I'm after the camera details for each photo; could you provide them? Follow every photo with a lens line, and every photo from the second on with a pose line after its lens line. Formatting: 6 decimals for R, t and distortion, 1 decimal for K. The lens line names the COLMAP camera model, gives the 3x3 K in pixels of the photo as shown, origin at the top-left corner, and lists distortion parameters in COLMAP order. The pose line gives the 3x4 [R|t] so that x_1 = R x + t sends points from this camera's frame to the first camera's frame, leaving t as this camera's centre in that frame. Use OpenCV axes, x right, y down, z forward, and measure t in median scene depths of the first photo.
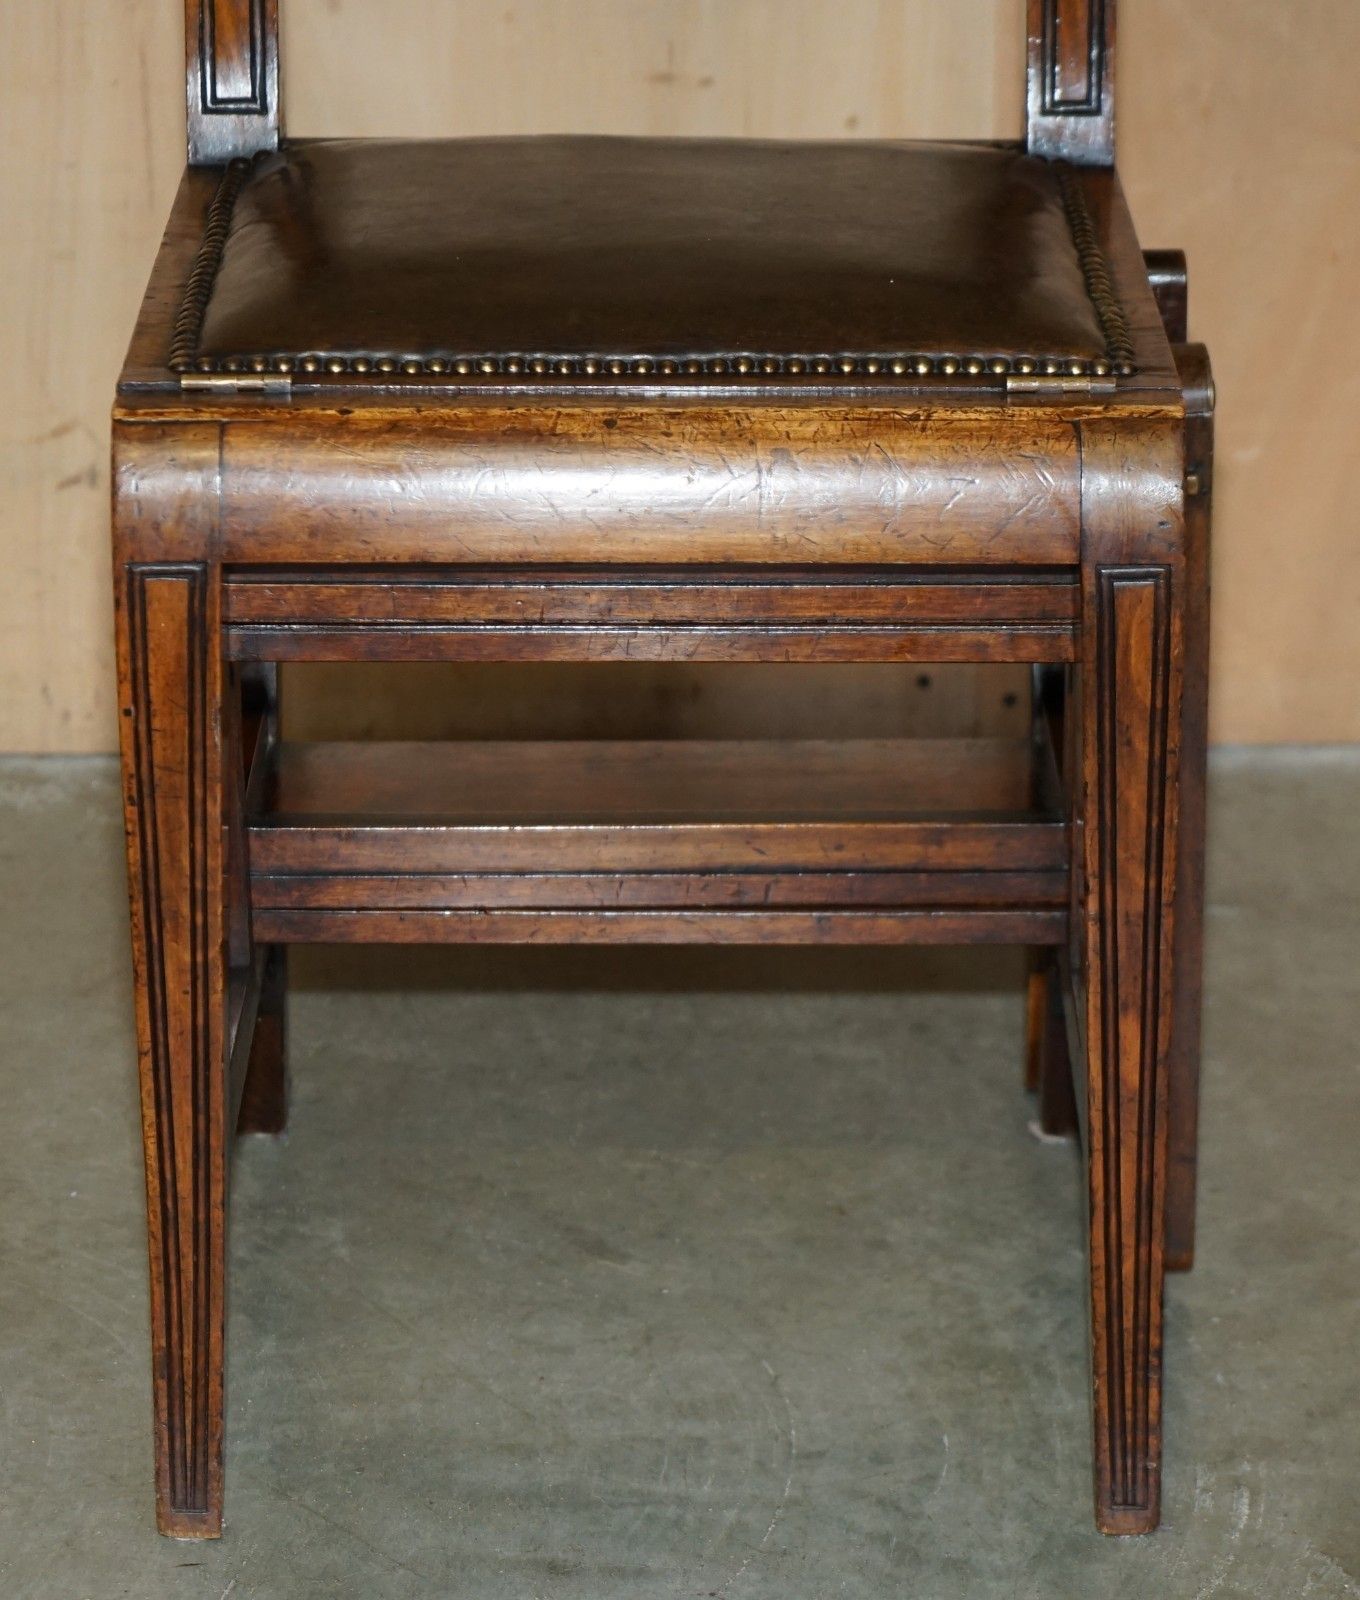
lens RADIAL K [[5140.6, 0, 589.9], [0, 5140.6, 847.9], [0, 0, 1]] dist [-0.069955, 0.000000]
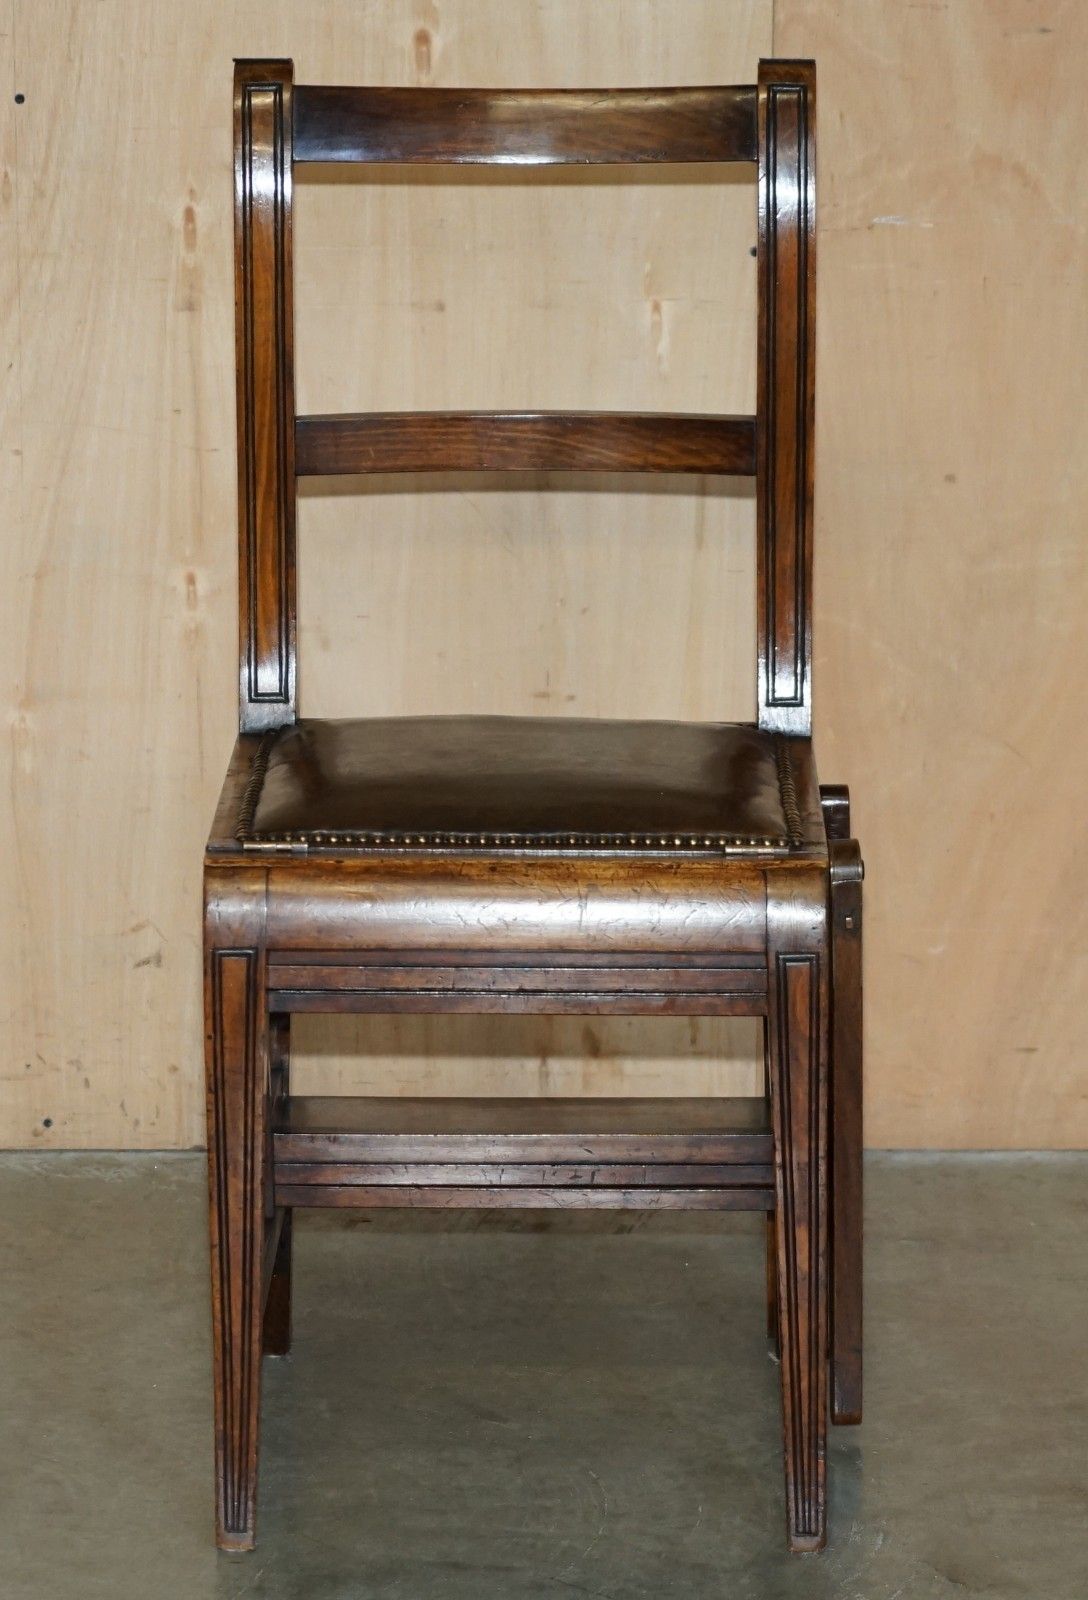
lens RADIAL K [[5187.4, 0, 535.9], [0, 5187.4, 814.4], [0, 0, 1]] dist [-0.040915, 0.000000]
pose [[0.999982, 0.005991, -0.000170, 0.016149], [-0.005953, 0.989592, -0.143779, 0.131042], [-0.000694, 0.143777, 0.989610, -0.635639]]
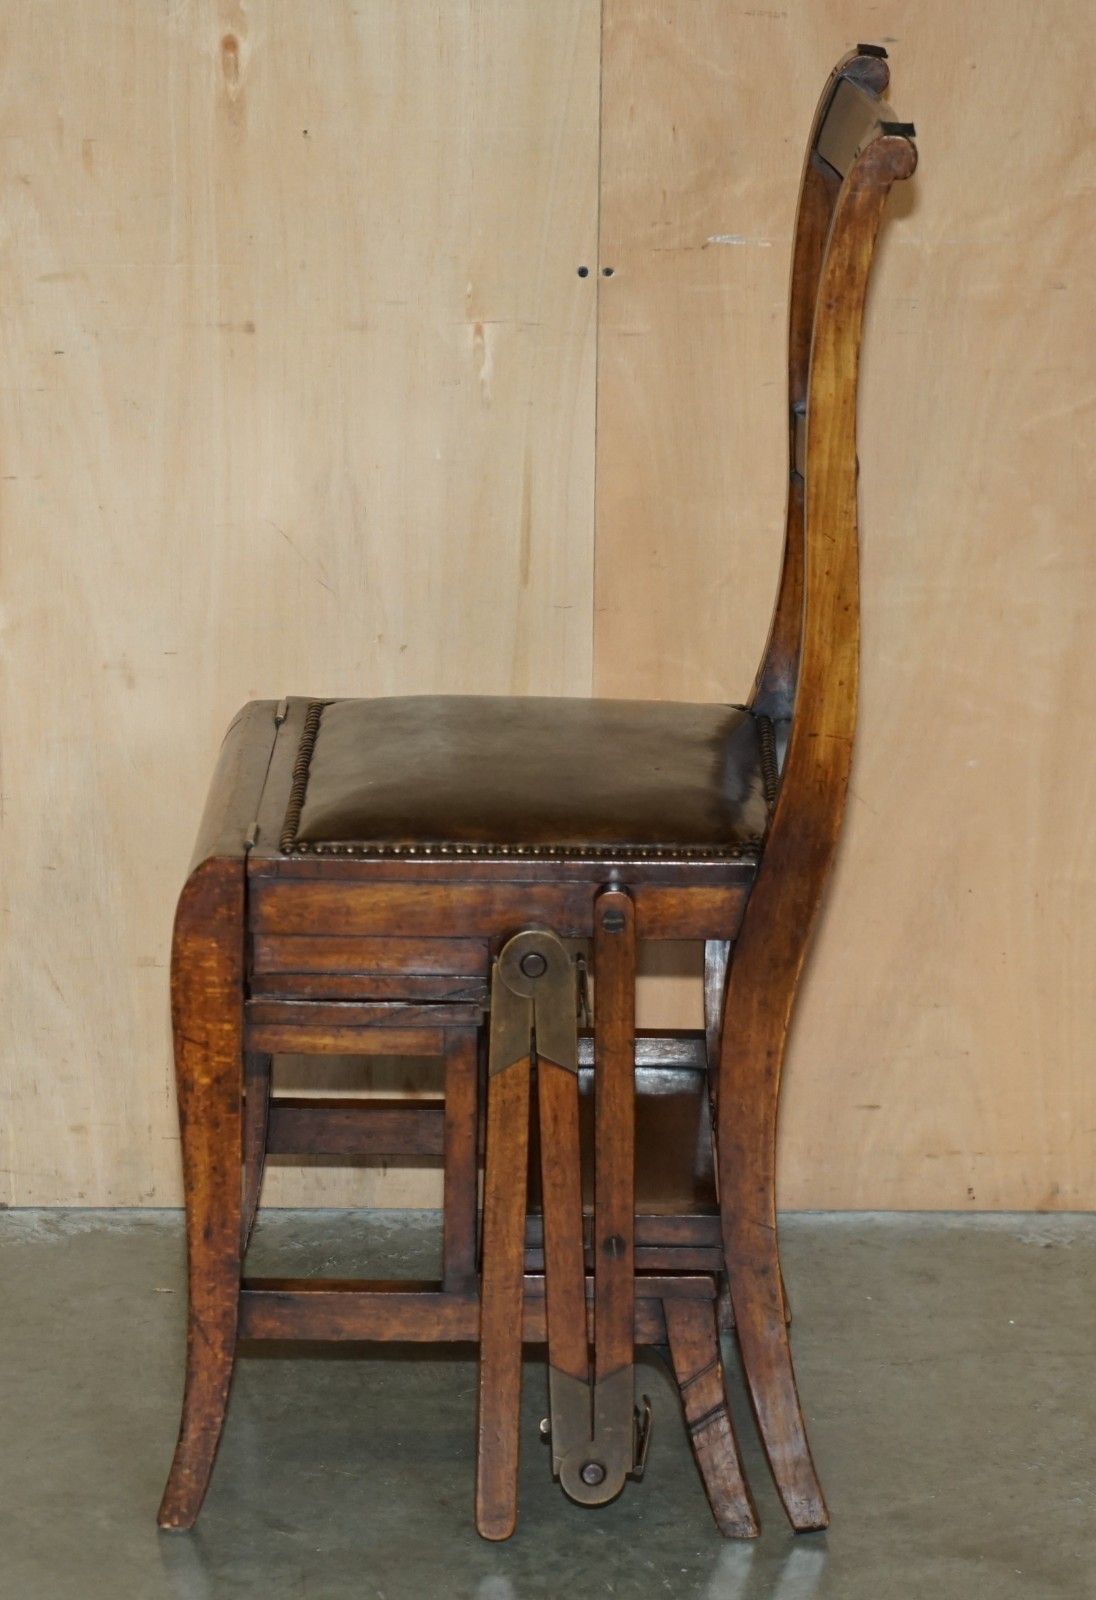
lens RADIAL K [[4967.9, 0, 550.7], [0, 4967.9, 837.4], [0, 0, 1]] dist [-0.023084, 0.000000]
pose [[0.999901, 0.010494, 0.009395, 0.068918], [-0.009324, 0.993104, -0.116869, 0.050523], [-0.010556, 0.116770, 0.993103, -0.474390]]
